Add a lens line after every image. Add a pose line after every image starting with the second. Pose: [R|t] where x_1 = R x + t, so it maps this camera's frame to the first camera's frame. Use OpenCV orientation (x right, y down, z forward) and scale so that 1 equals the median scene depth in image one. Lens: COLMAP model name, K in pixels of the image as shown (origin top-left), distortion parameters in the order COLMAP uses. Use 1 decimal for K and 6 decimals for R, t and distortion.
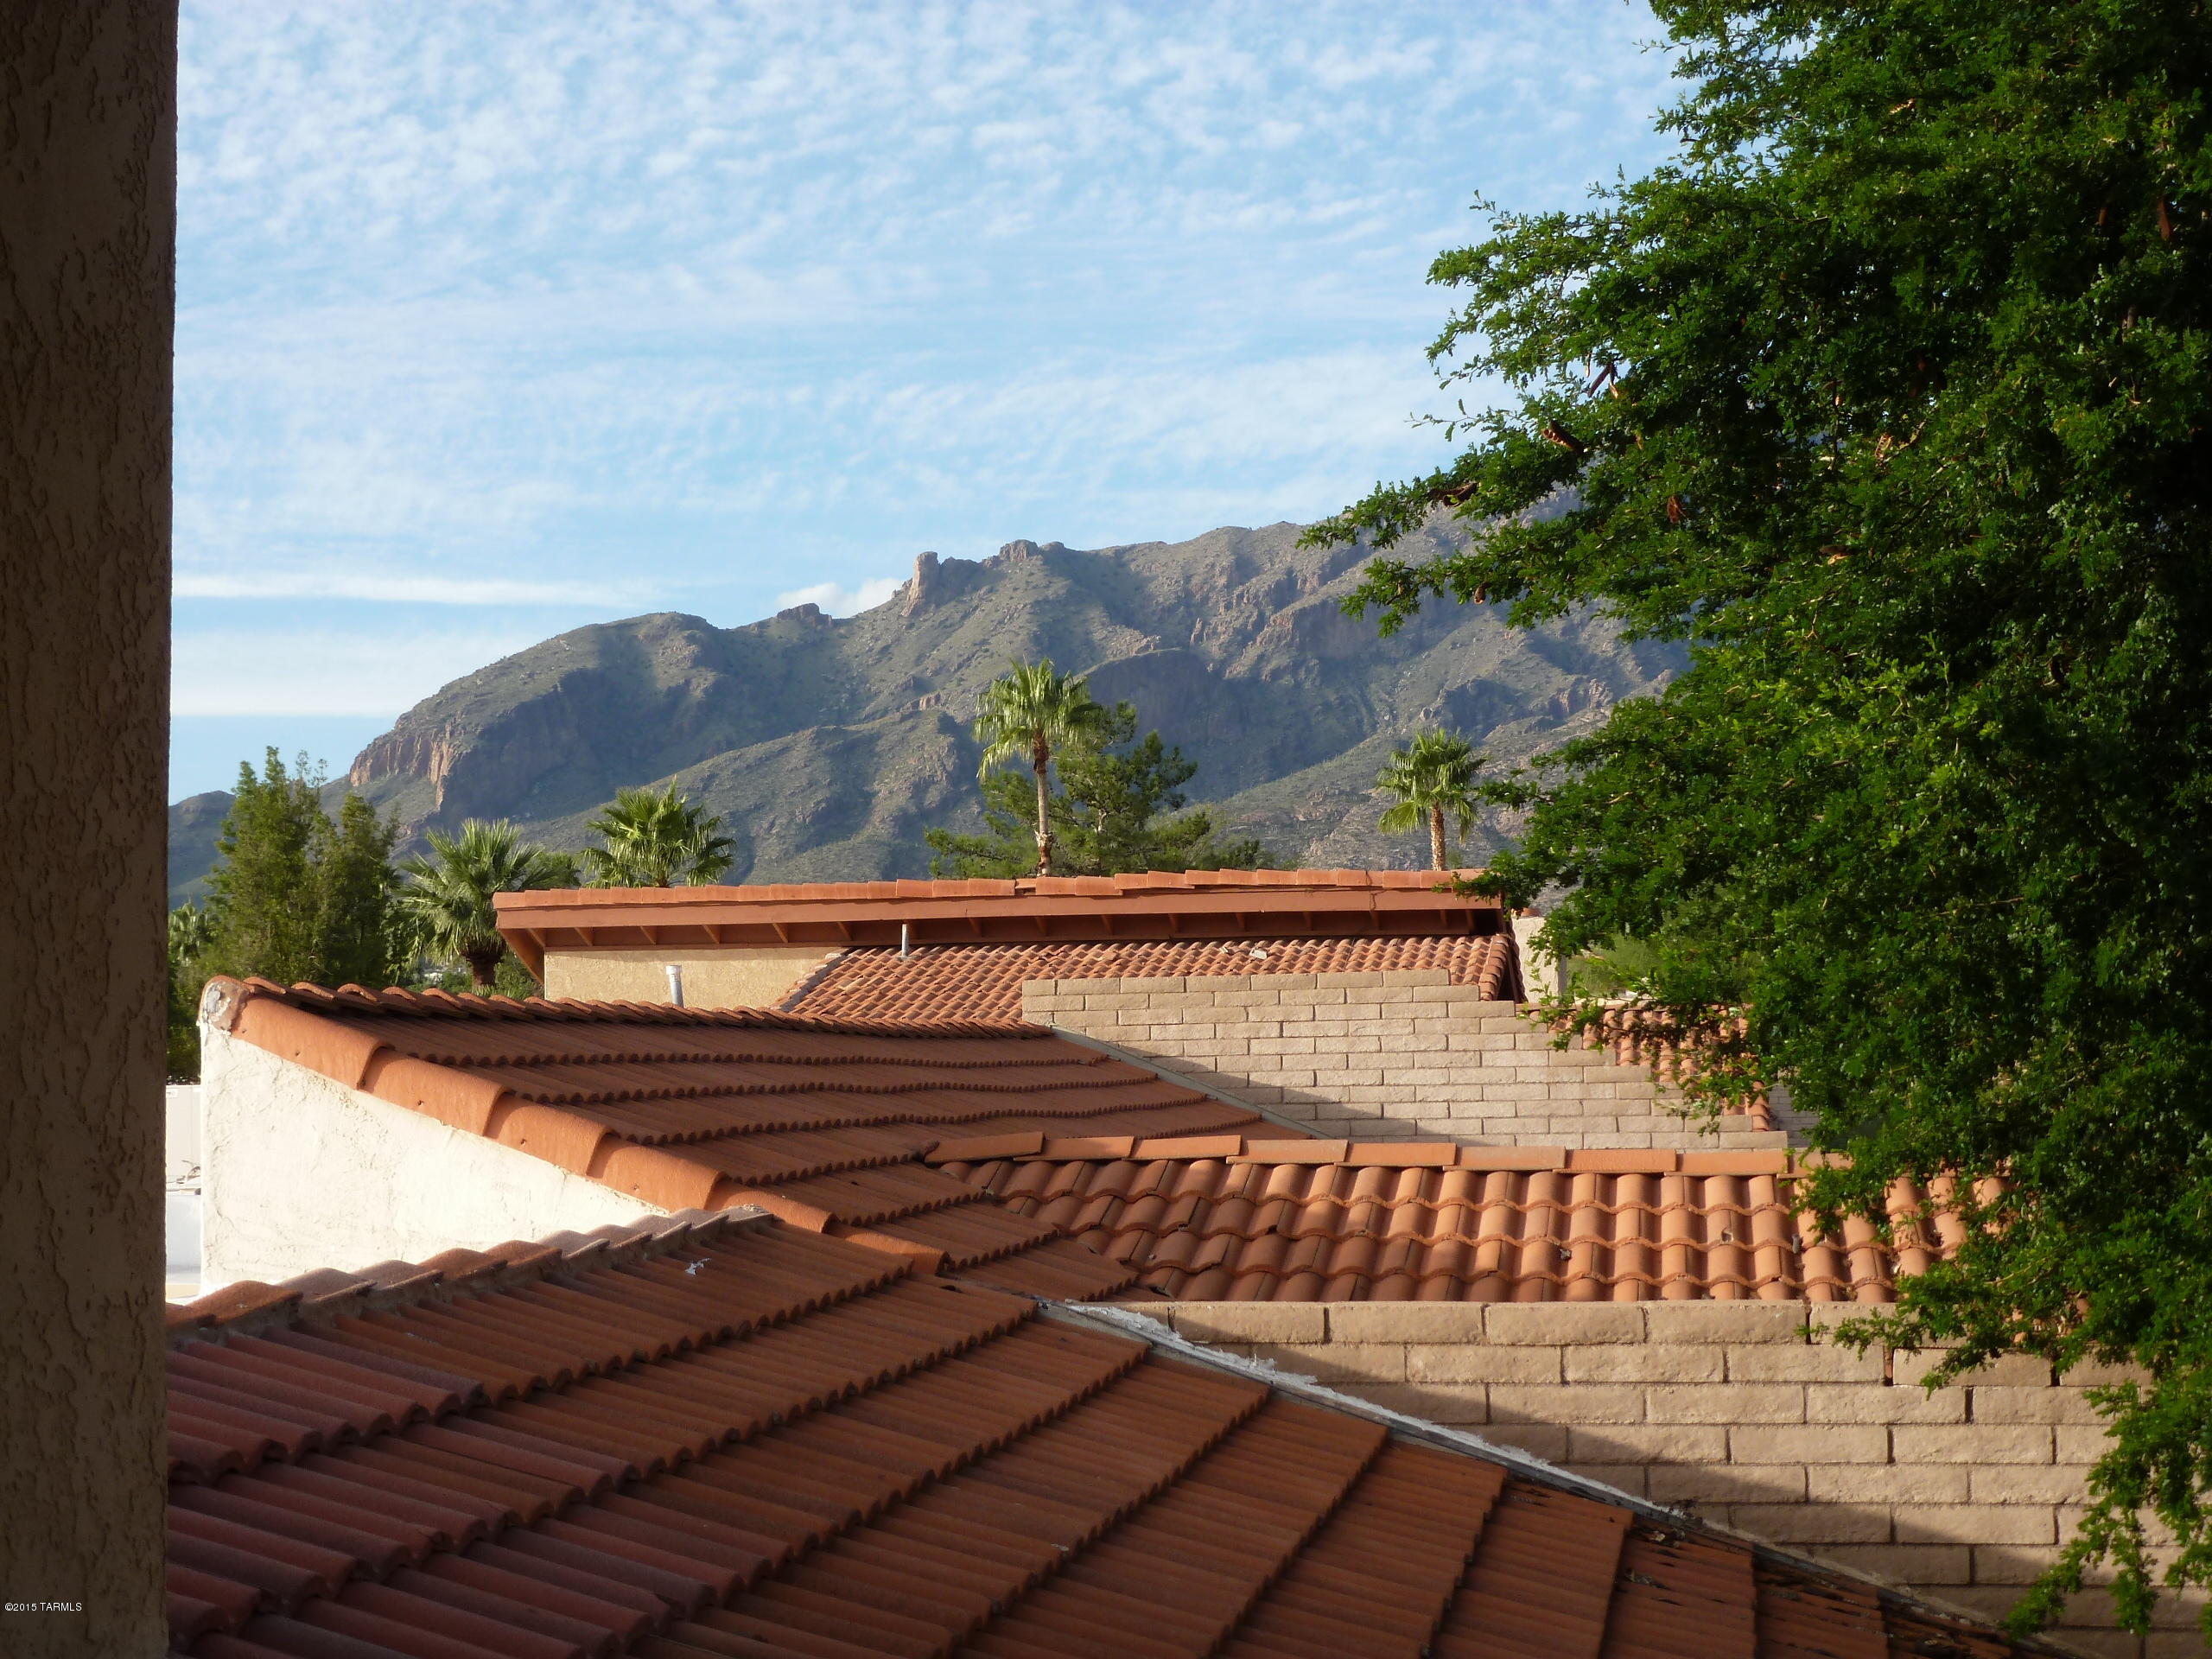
lens RADIAL K [[3435.5, 0, 1108.6], [0, 3435.5, 828.6], [0, 0, 1]] dist [-0.061953, 0.000000]
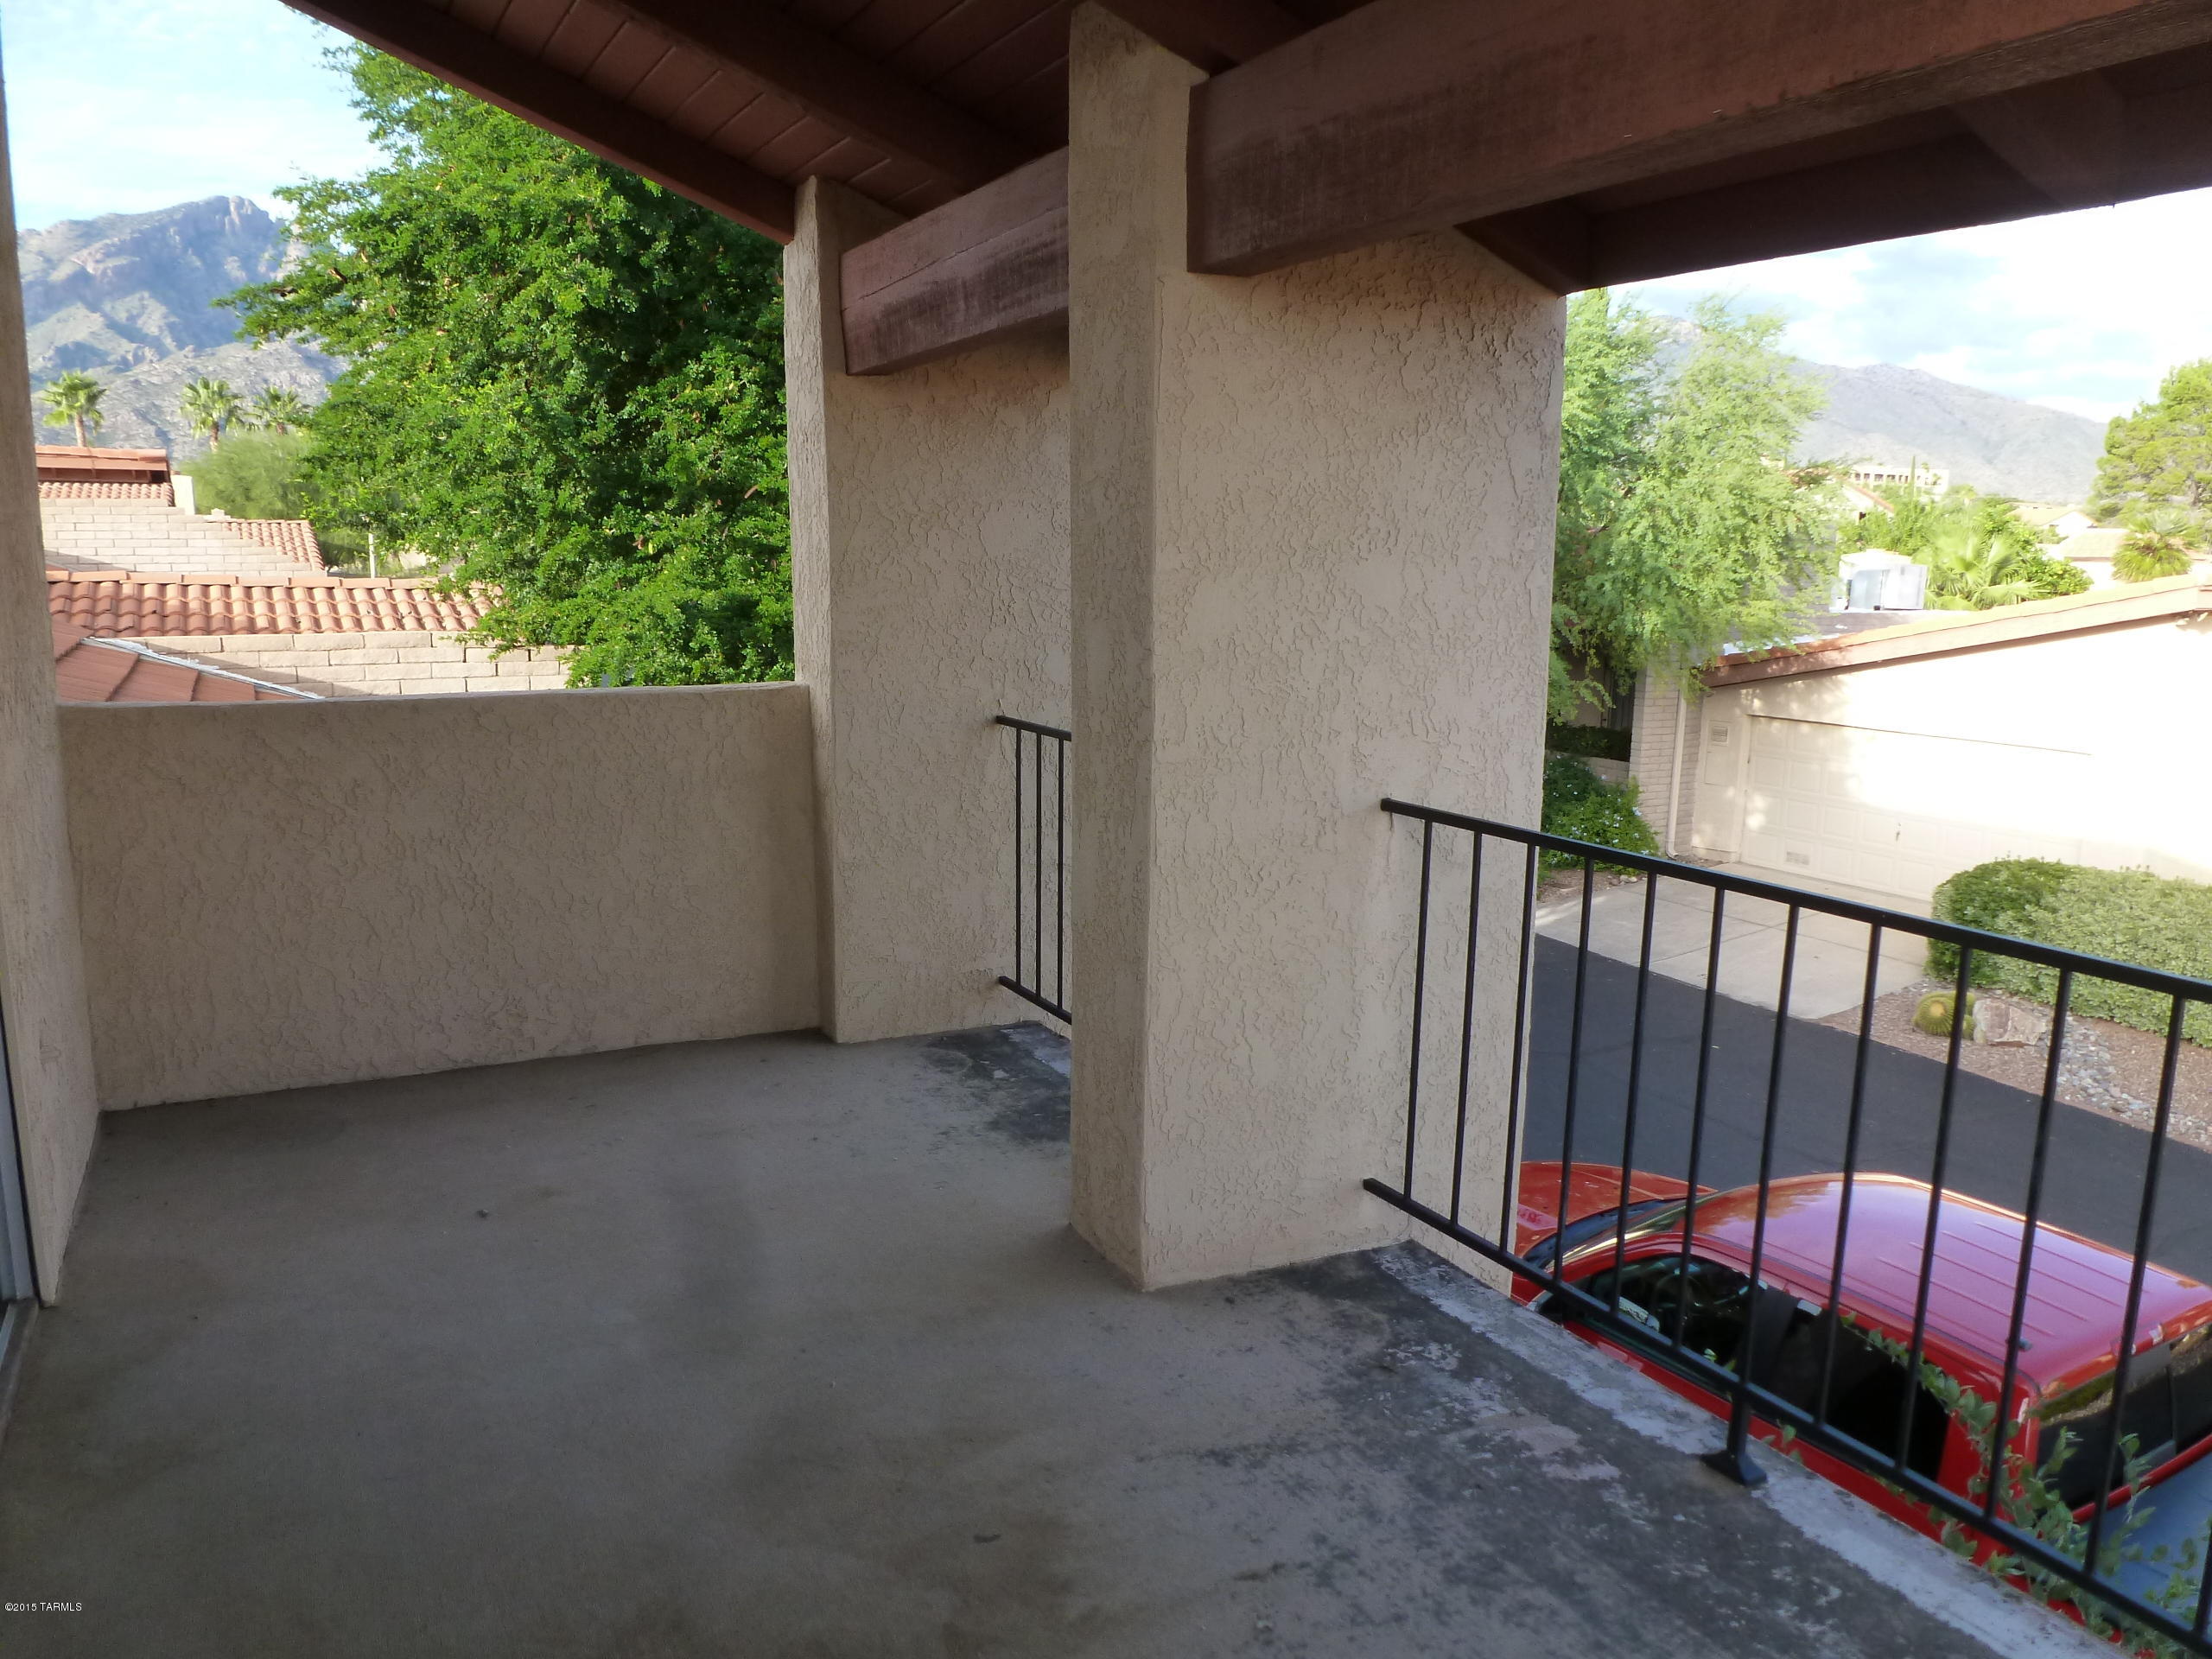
lens RADIAL K [[1585.8, 0, 1106.8], [0, 1585.8, 831.1], [0, 0, 1]] dist [-0.058395, 0.023202]
pose [[0.775121, -0.090356, 0.625319, -0.139484], [-0.060014, 0.974717, 0.215233, 0.001129], [-0.628957, -0.204360, 0.750101, -0.210936]]
